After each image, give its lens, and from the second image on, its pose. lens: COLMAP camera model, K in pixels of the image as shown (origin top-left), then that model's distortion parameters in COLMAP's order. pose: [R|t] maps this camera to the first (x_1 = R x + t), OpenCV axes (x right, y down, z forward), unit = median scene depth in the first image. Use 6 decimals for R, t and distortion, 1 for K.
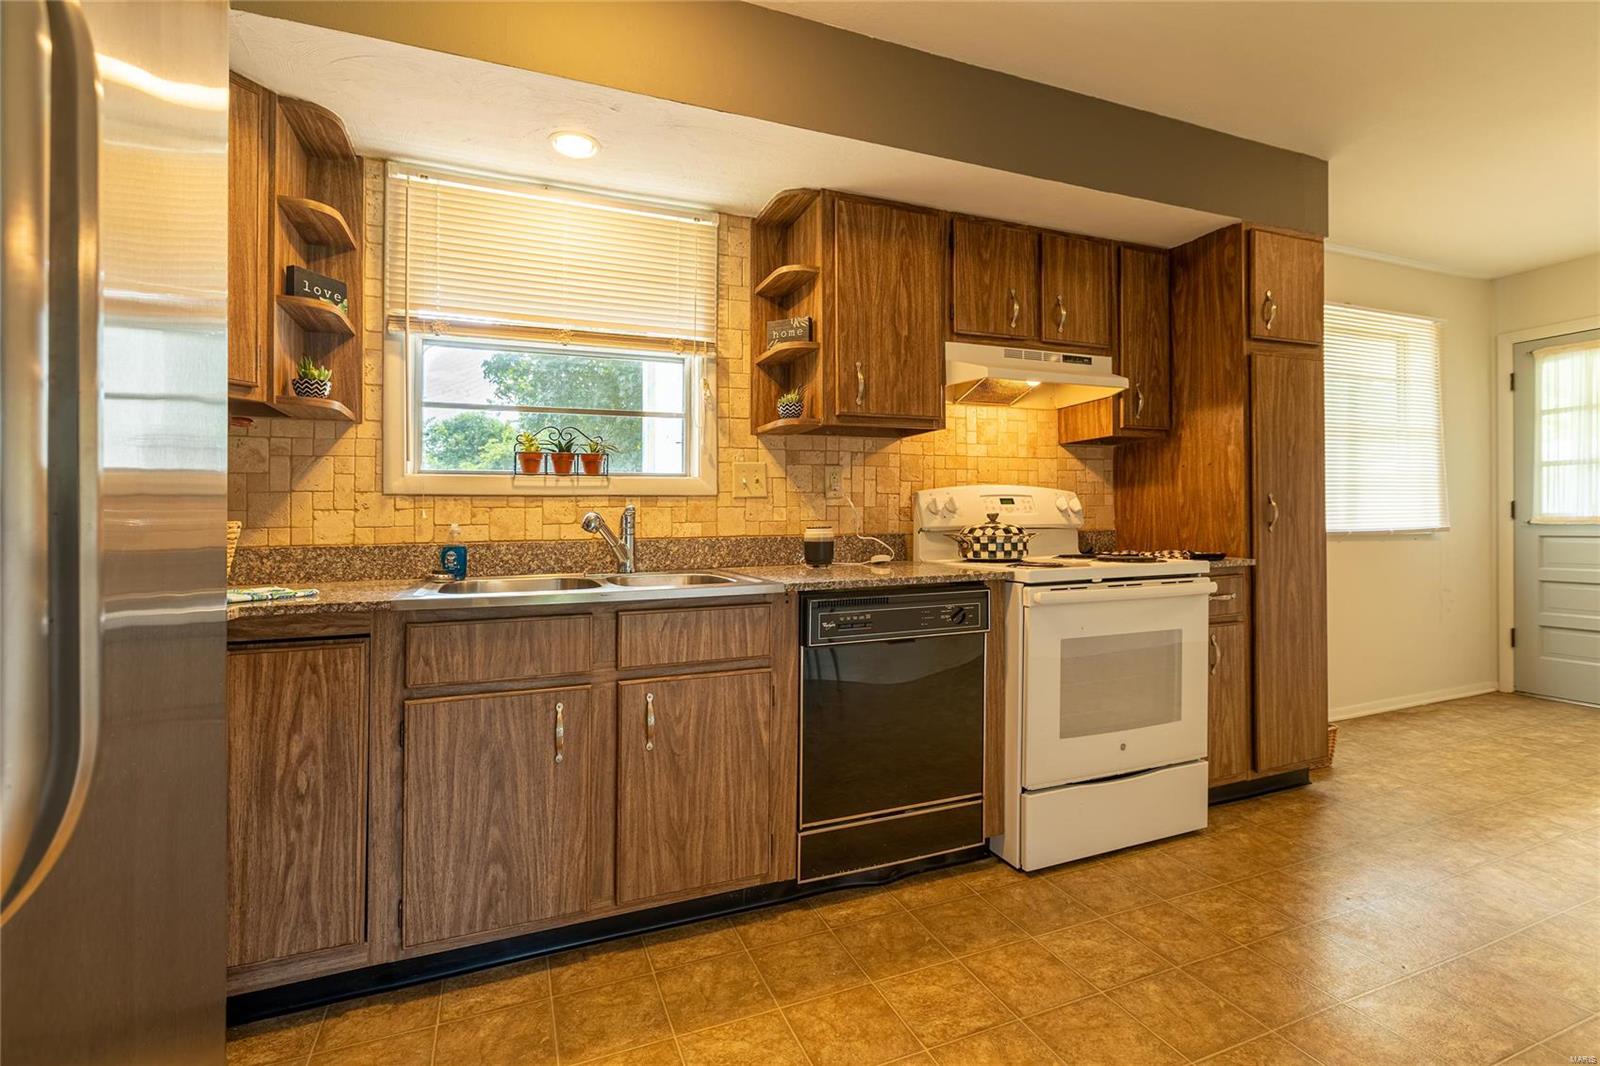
lens RADIAL K [[733.4, 0, 809.2], [0, 733.4, 525.1], [0, 0, 1]] dist [0.003716, -0.003802]
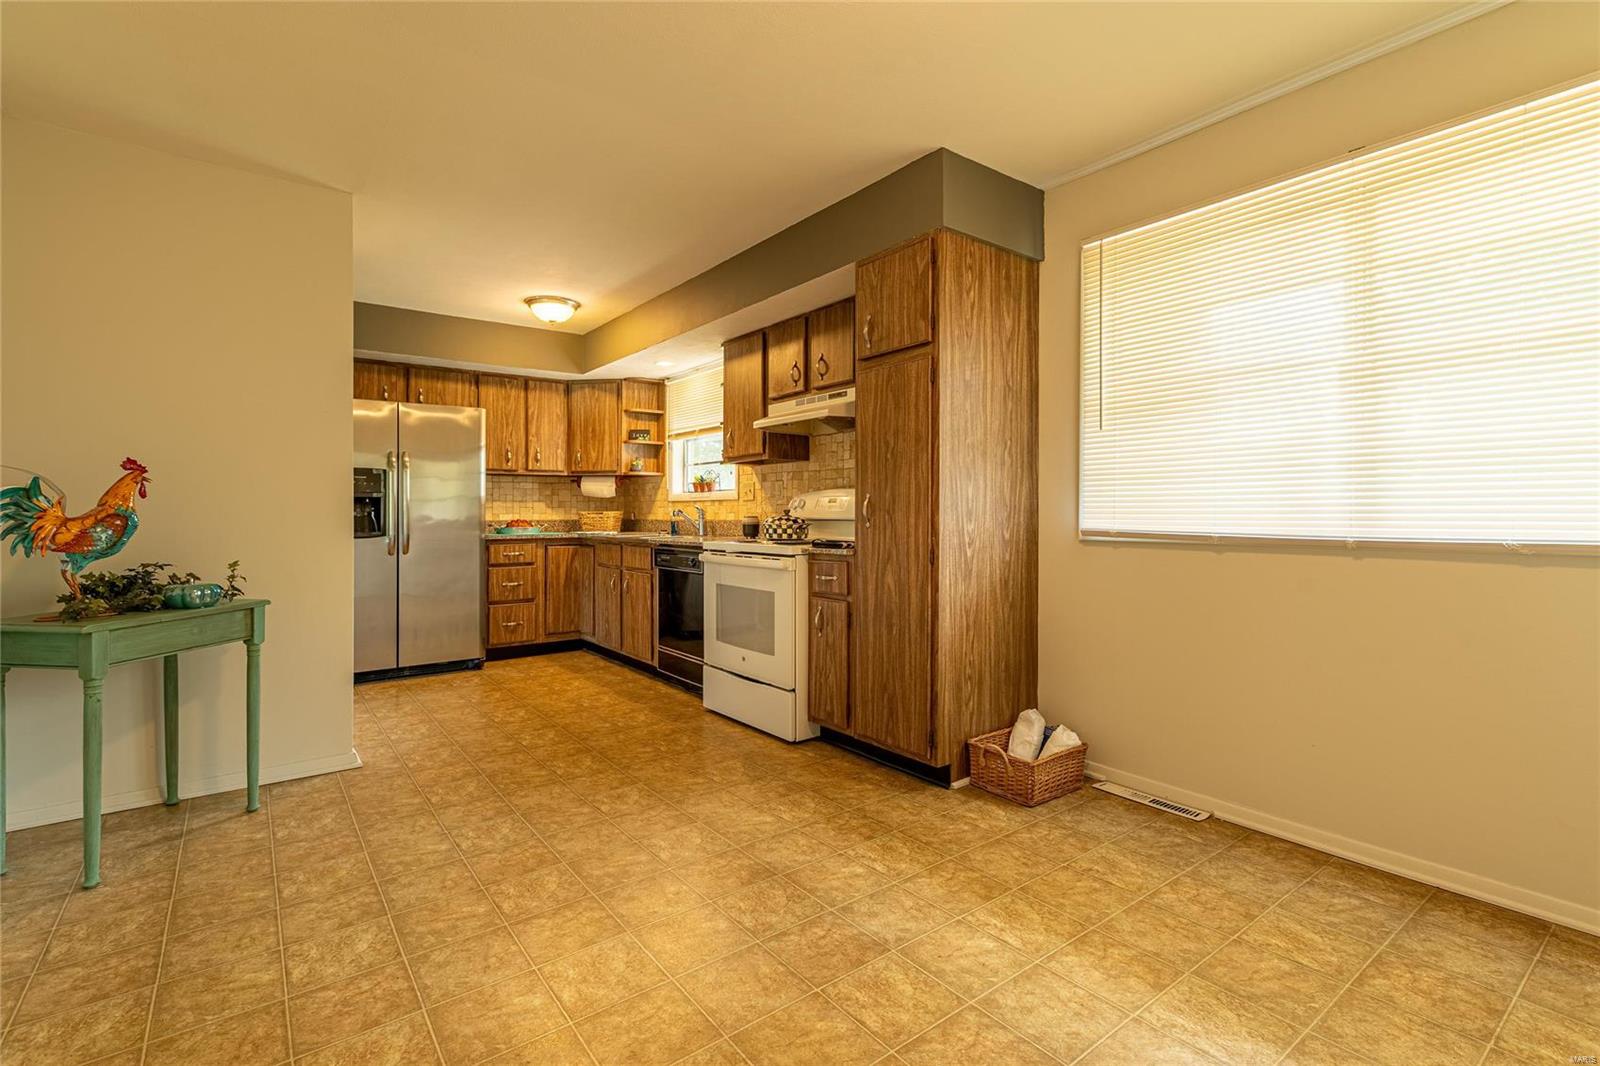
lens RADIAL K [[733.4, 0, 822.0], [0, 733.4, 511.6], [0, 0, 1]] dist [0.003716, -0.003802]
pose [[0.276381, 0.011420, -0.960980, 1.742743], [-0.001902, 0.999934, 0.011336, -0.028885], [0.961046, -0.001306, 0.276384, 0.636256]]
